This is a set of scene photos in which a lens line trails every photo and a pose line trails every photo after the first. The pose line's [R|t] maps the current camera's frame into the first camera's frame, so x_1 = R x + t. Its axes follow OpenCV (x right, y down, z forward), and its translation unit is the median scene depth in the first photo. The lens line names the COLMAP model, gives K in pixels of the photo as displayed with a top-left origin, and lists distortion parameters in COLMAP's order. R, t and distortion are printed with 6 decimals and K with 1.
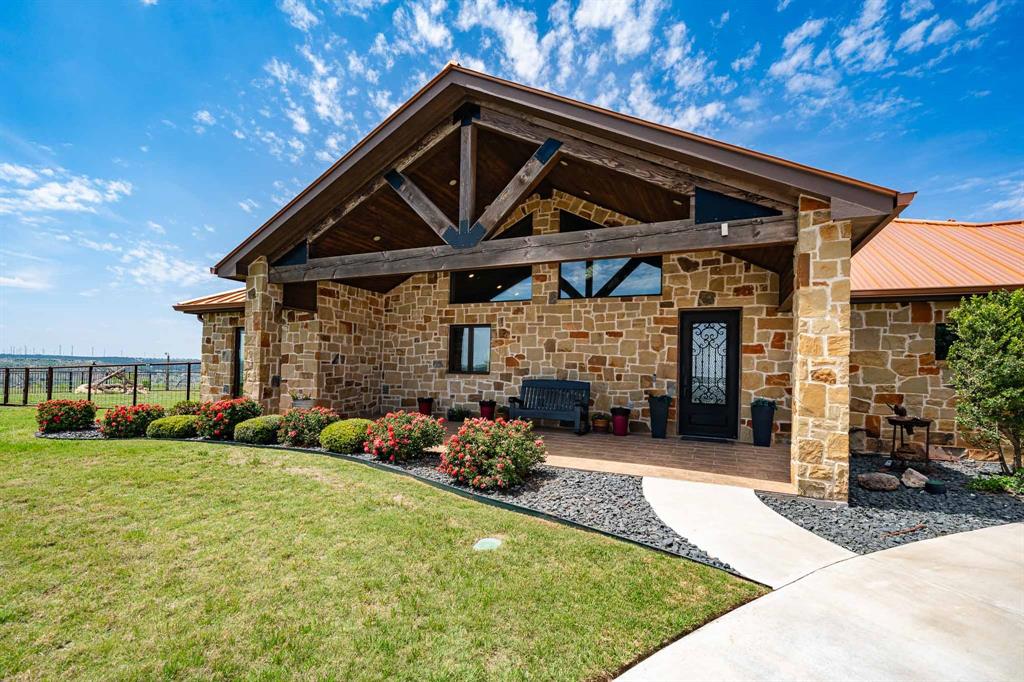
lens RADIAL K [[459.5, 0, 512.3], [0, 459.5, 346.8], [0, 0, 1]] dist [-0.000216, -0.000062]
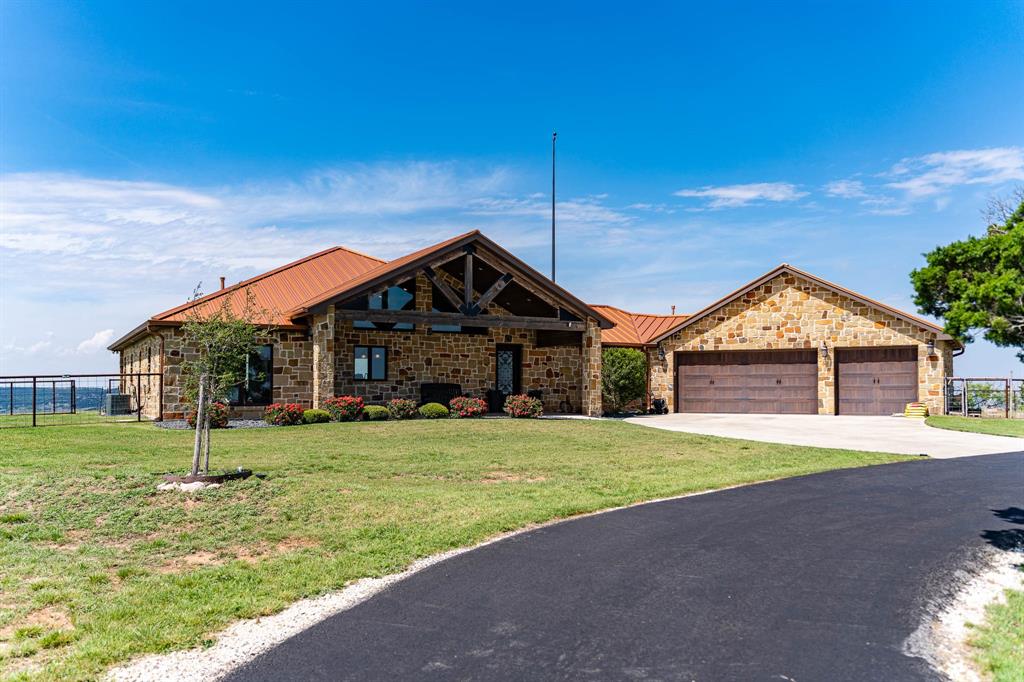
lens RADIAL K [[819.2, 0, 512.9], [0, 819.2, 342.6], [0, 0, 1]] dist [0.000884, -0.000173]
pose [[0.589055, 0.025548, 0.807689, -2.228269], [-0.024990, 0.999598, -0.013392, -0.042041], [-0.807706, -0.012296, 0.589457, -0.983113]]
